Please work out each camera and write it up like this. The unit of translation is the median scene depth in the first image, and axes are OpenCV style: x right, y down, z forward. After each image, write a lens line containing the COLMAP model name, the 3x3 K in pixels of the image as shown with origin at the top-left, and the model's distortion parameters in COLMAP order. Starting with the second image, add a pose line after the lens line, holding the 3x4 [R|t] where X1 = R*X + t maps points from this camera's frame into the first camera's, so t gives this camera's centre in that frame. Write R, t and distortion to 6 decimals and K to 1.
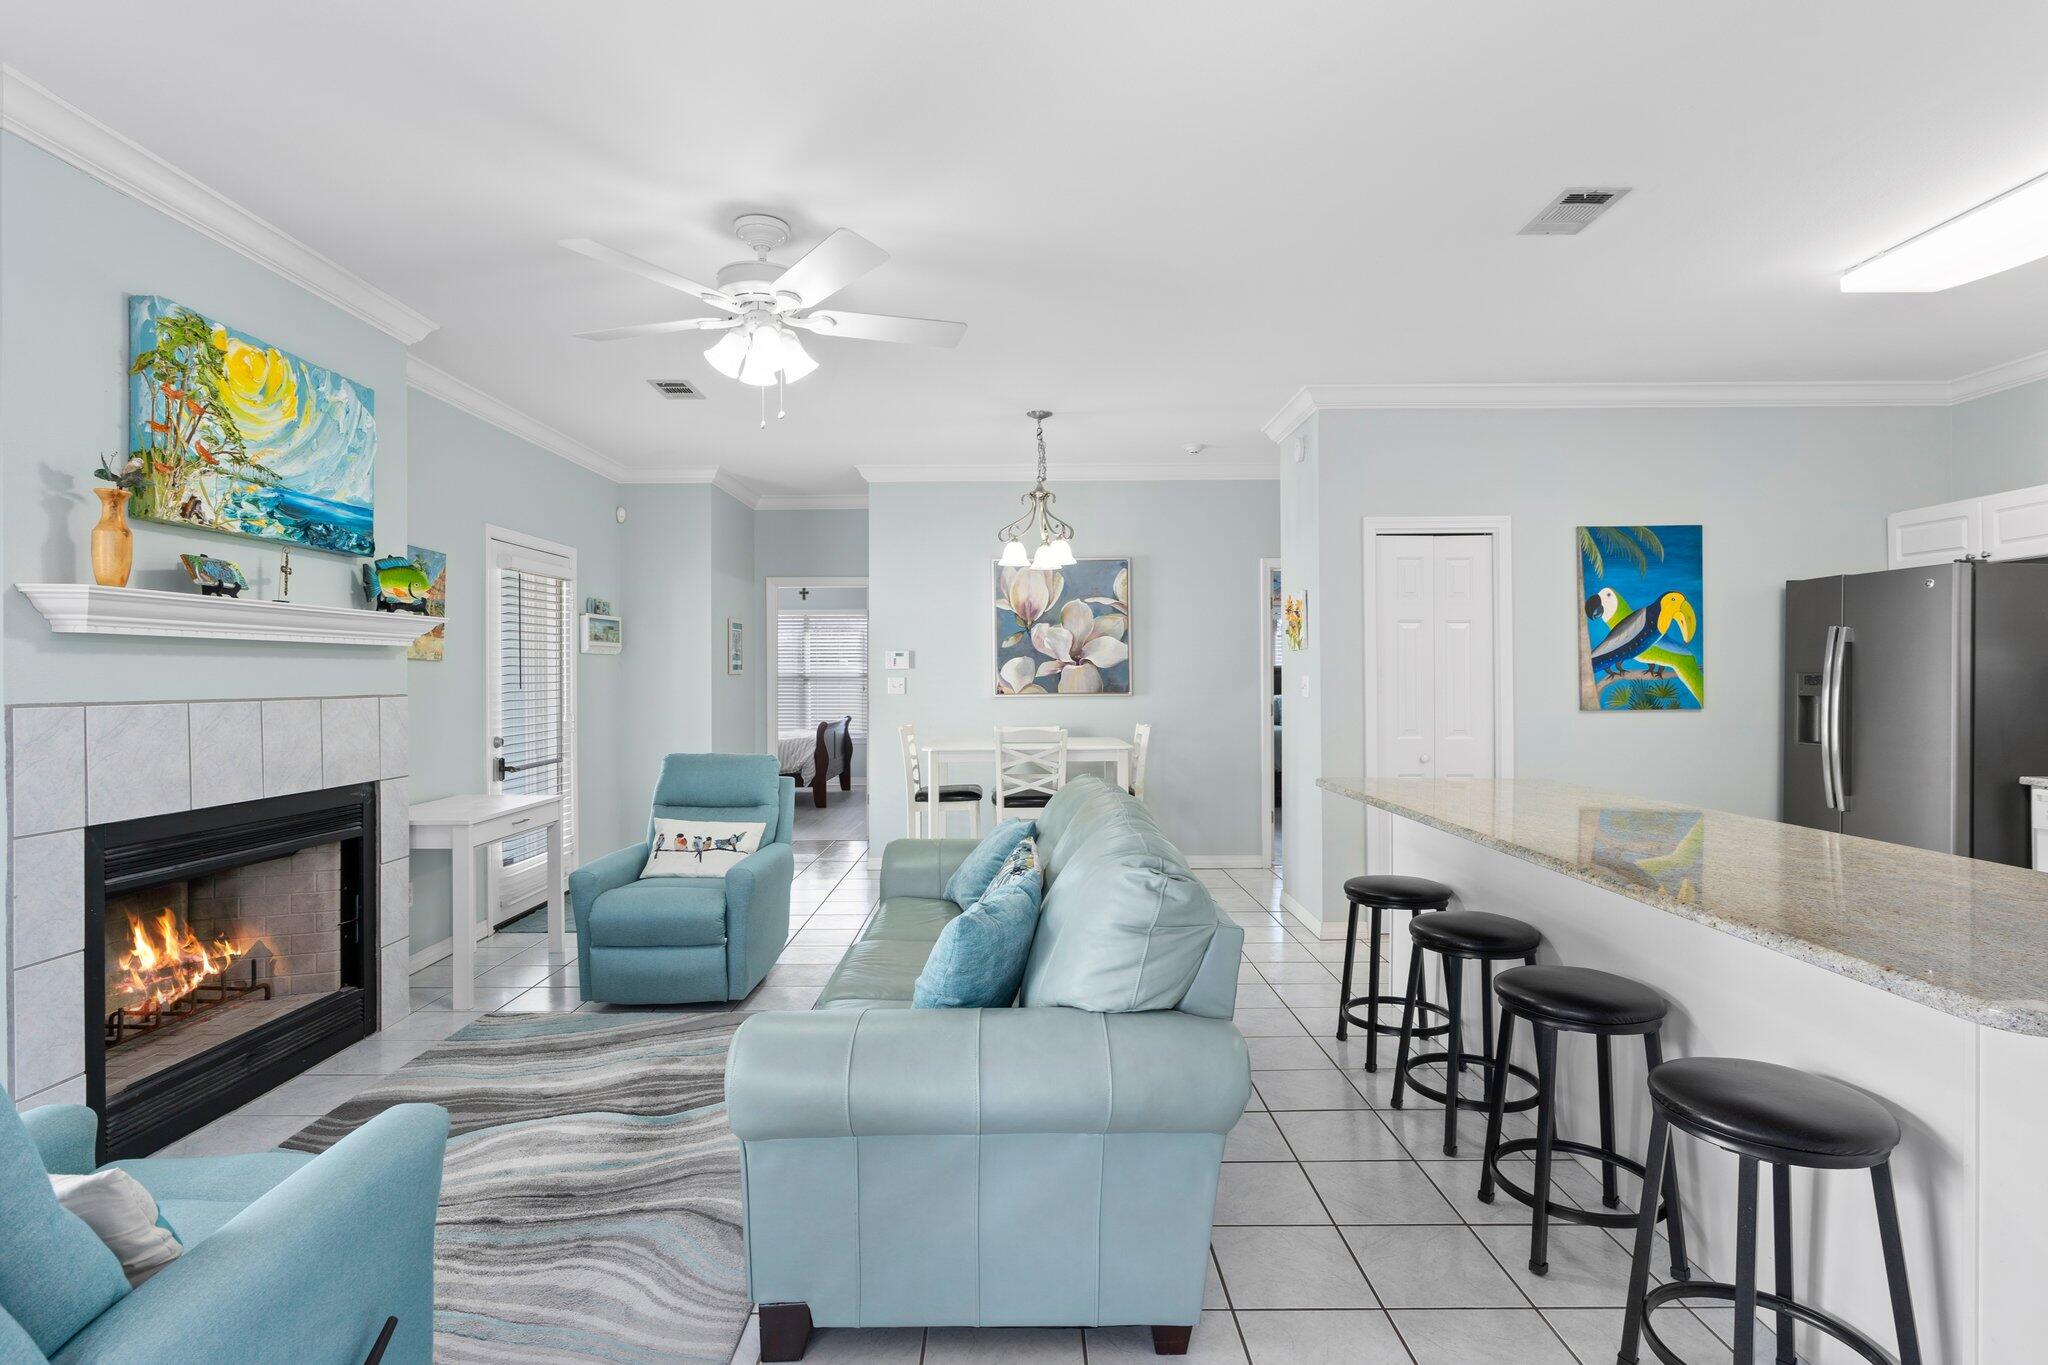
lens RADIAL K [[1010.1, 0, 1023.5], [0, 1010.1, 673.1], [0, 0, 1]] dist [-0.006604, 0.002688]
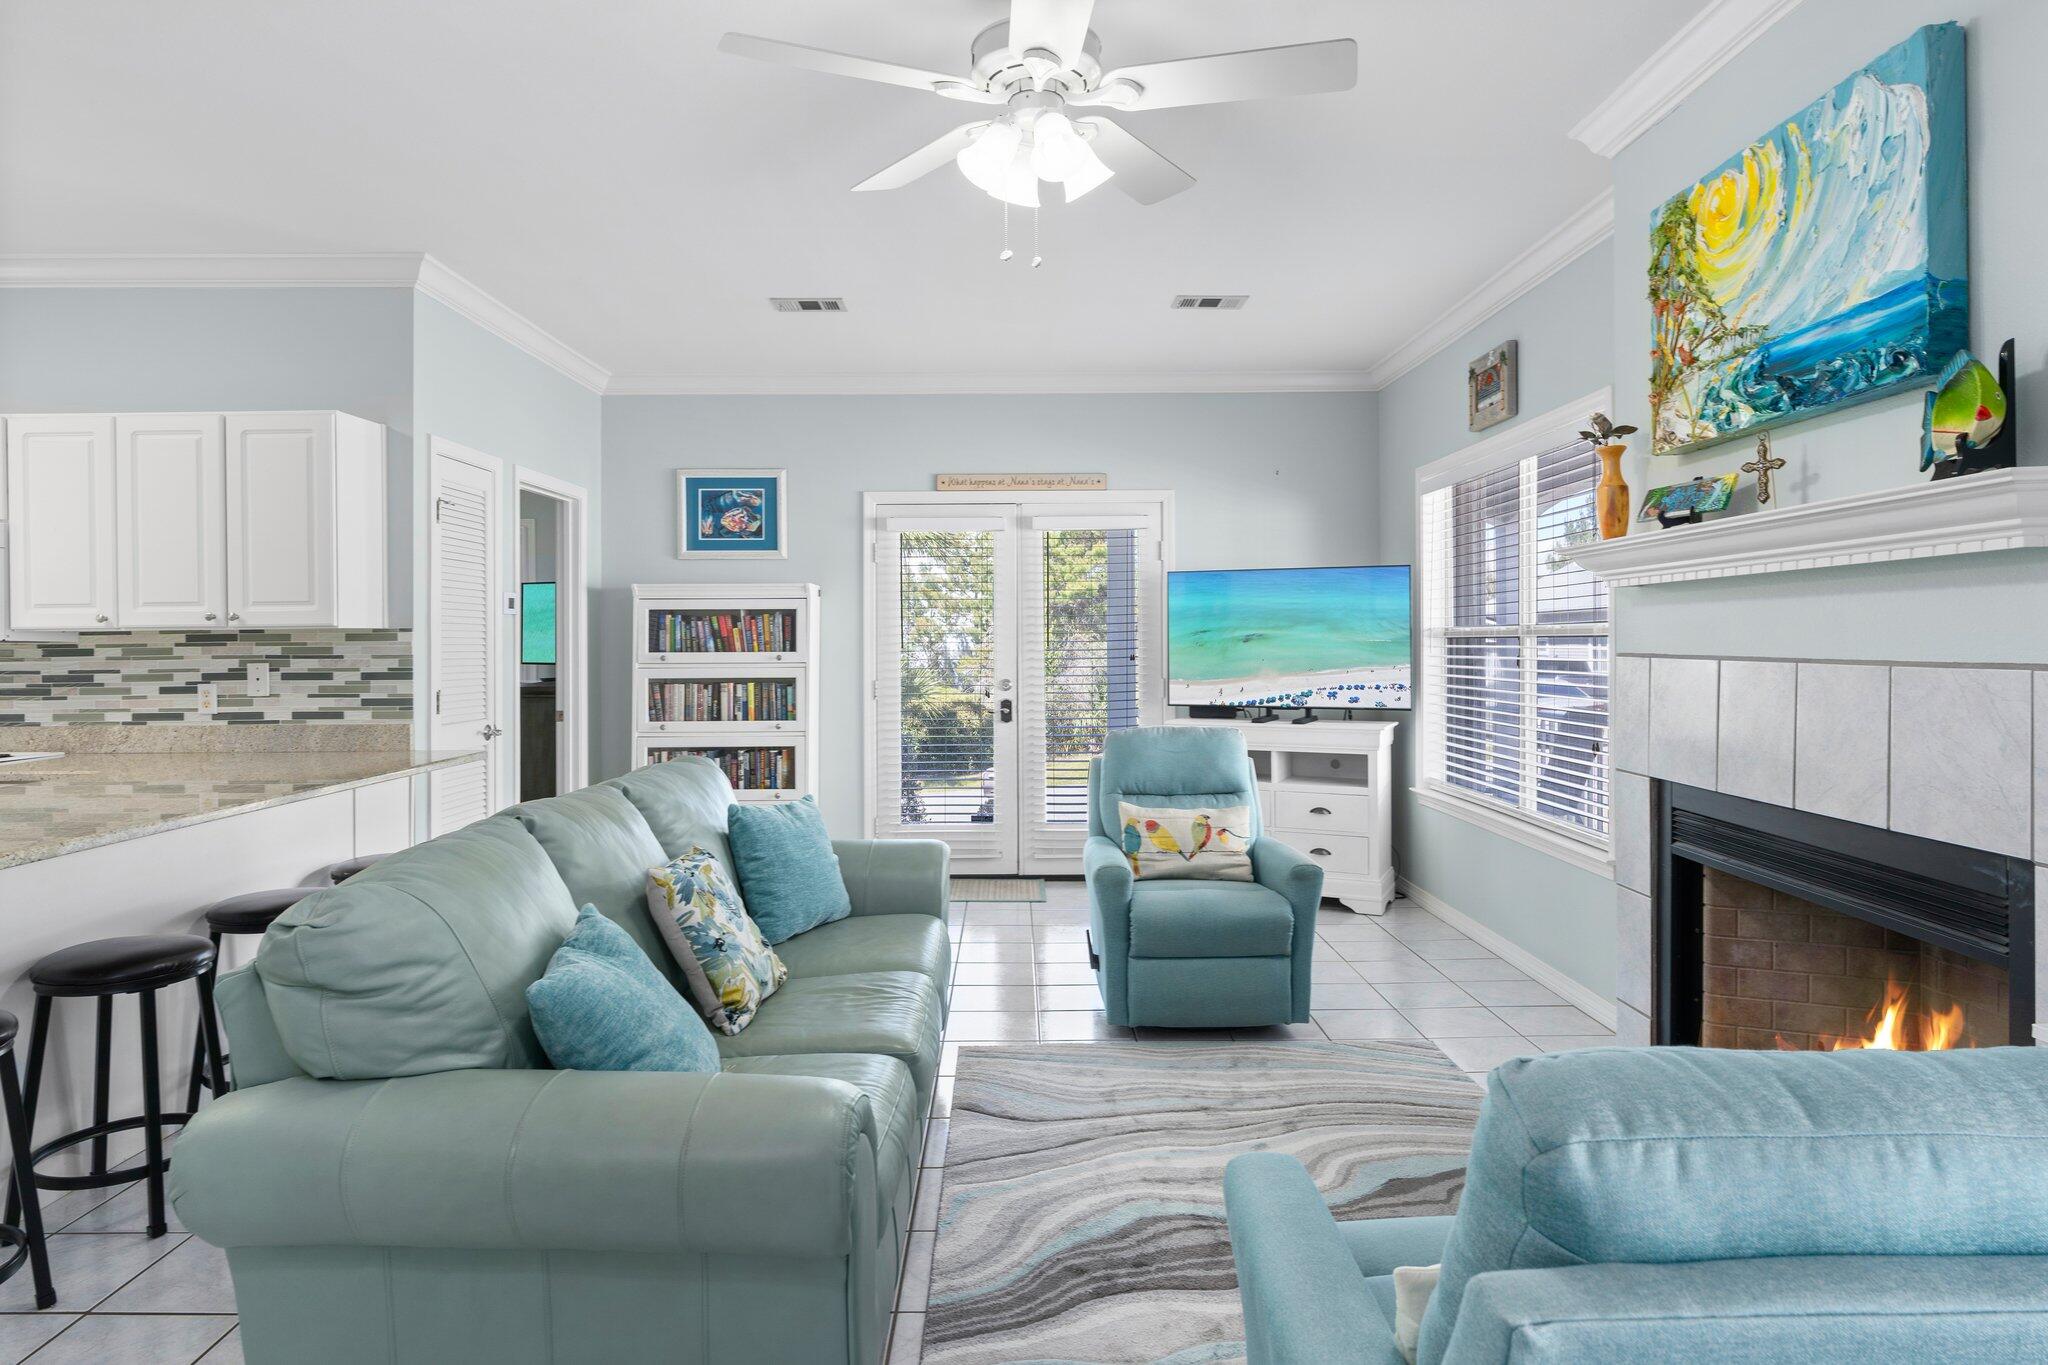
lens RADIAL K [[1189.9, 0, 1013.7], [0, 1189.9, 638.3], [0, 0, 1]] dist [-0.005398, 0.002010]
pose [[-0.999952, 0.008485, 0.004869, -0.194797], [0.008472, 0.999960, -0.002727, 0.007348], [-0.004892, -0.002685, -0.999984, 1.434053]]
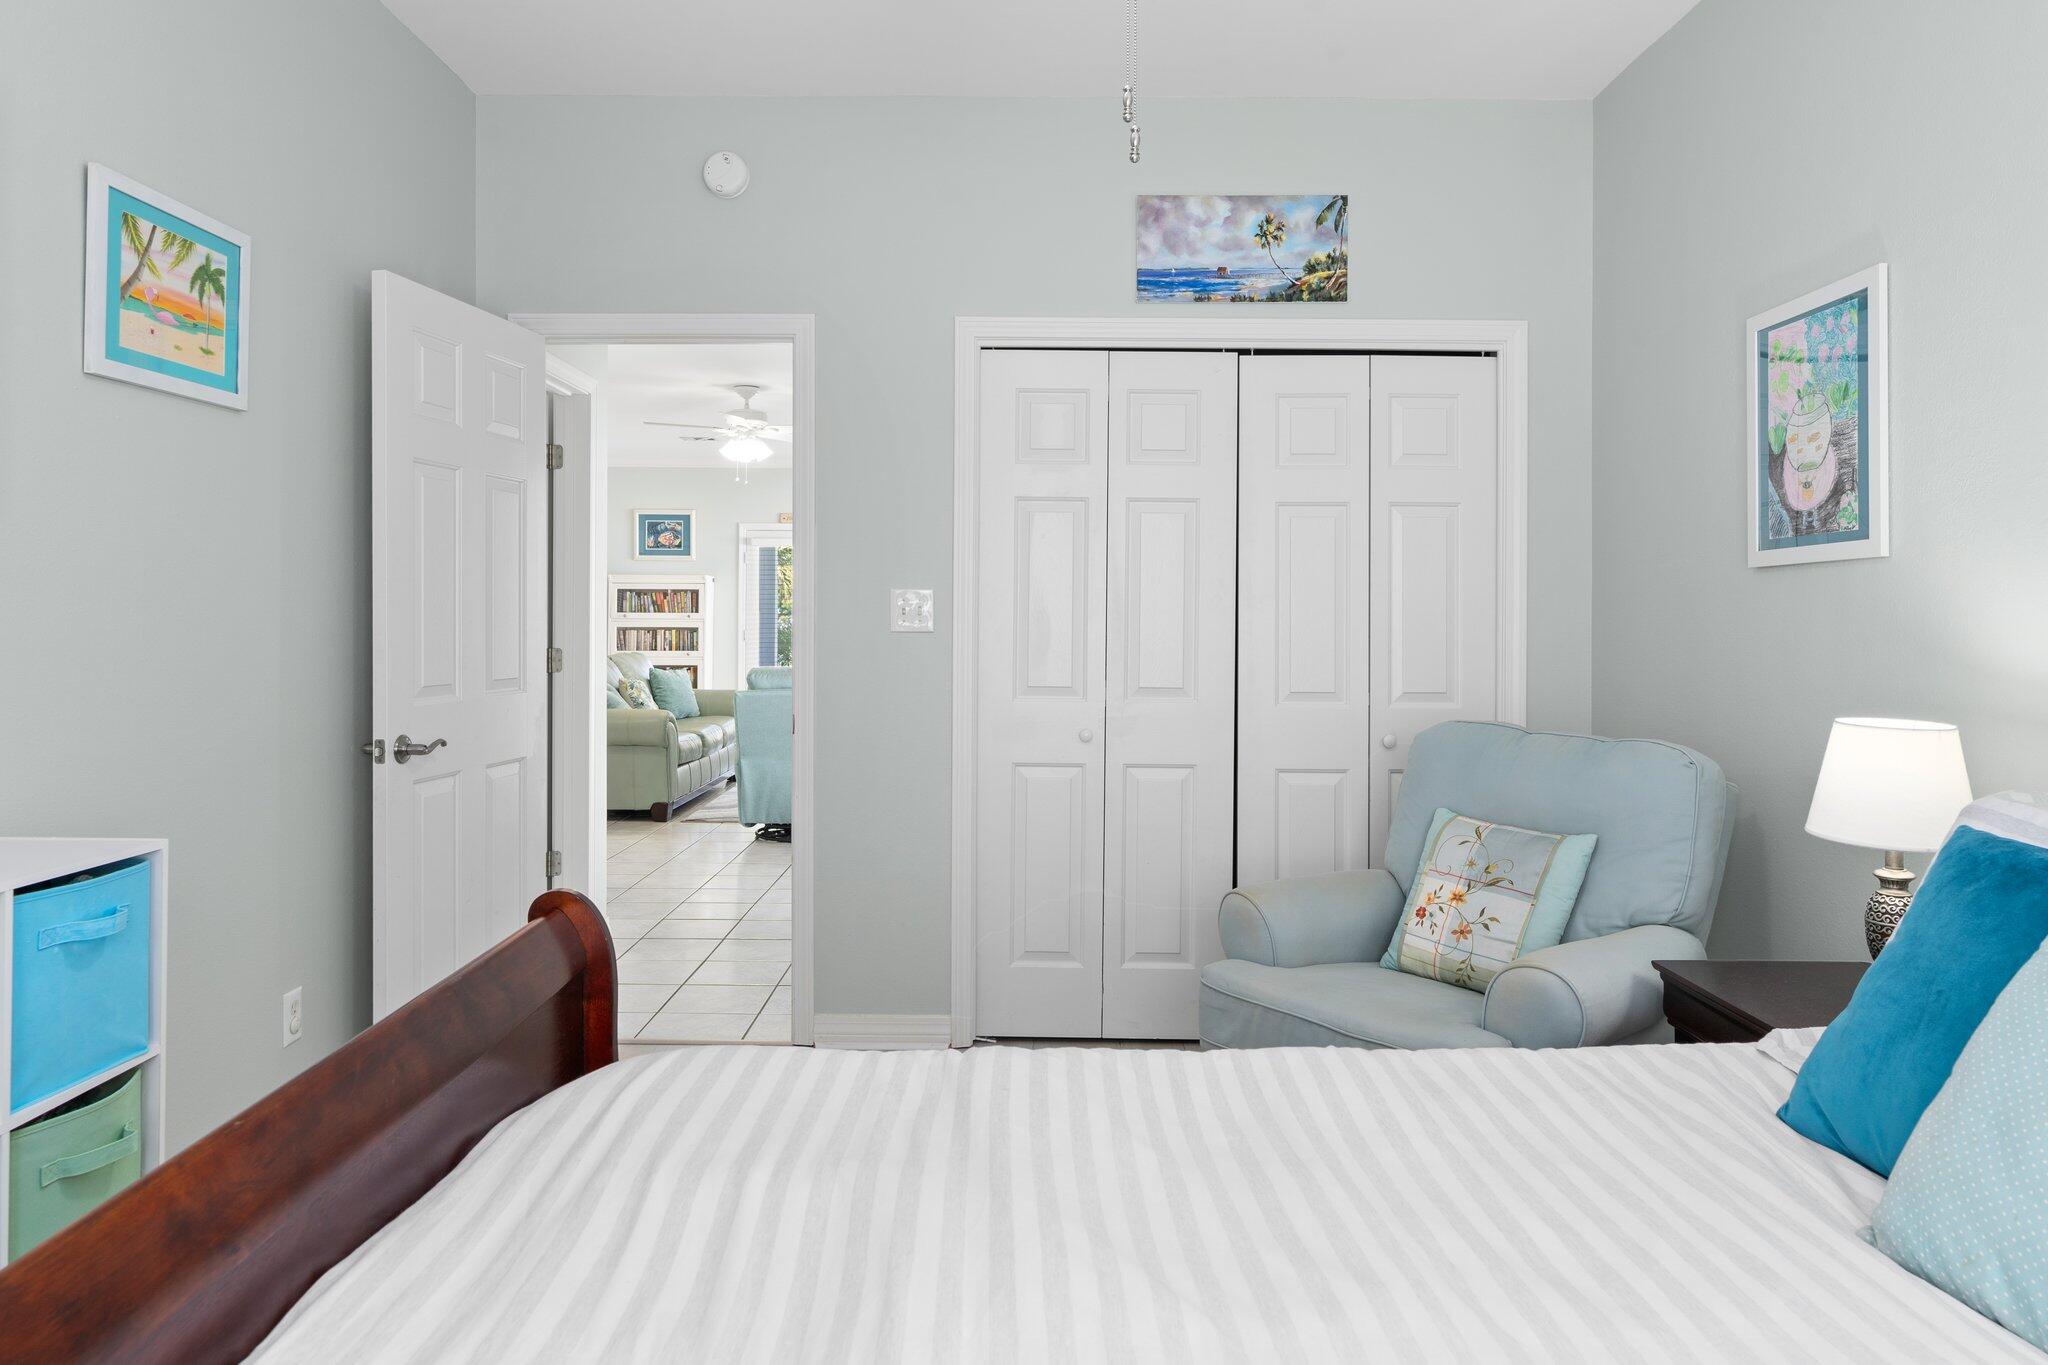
lens RADIAL K [[1294.3, 0, 996.1], [0, 1294.3, 620.0], [0, 0, 1]] dist [-0.000094, -0.000801]
pose [[-0.999920, -0.002192, 0.012456, -0.647380], [-0.002161, 0.999995, 0.002456, 0.026076], [-0.012461, 0.002429, -0.999919, 2.940897]]
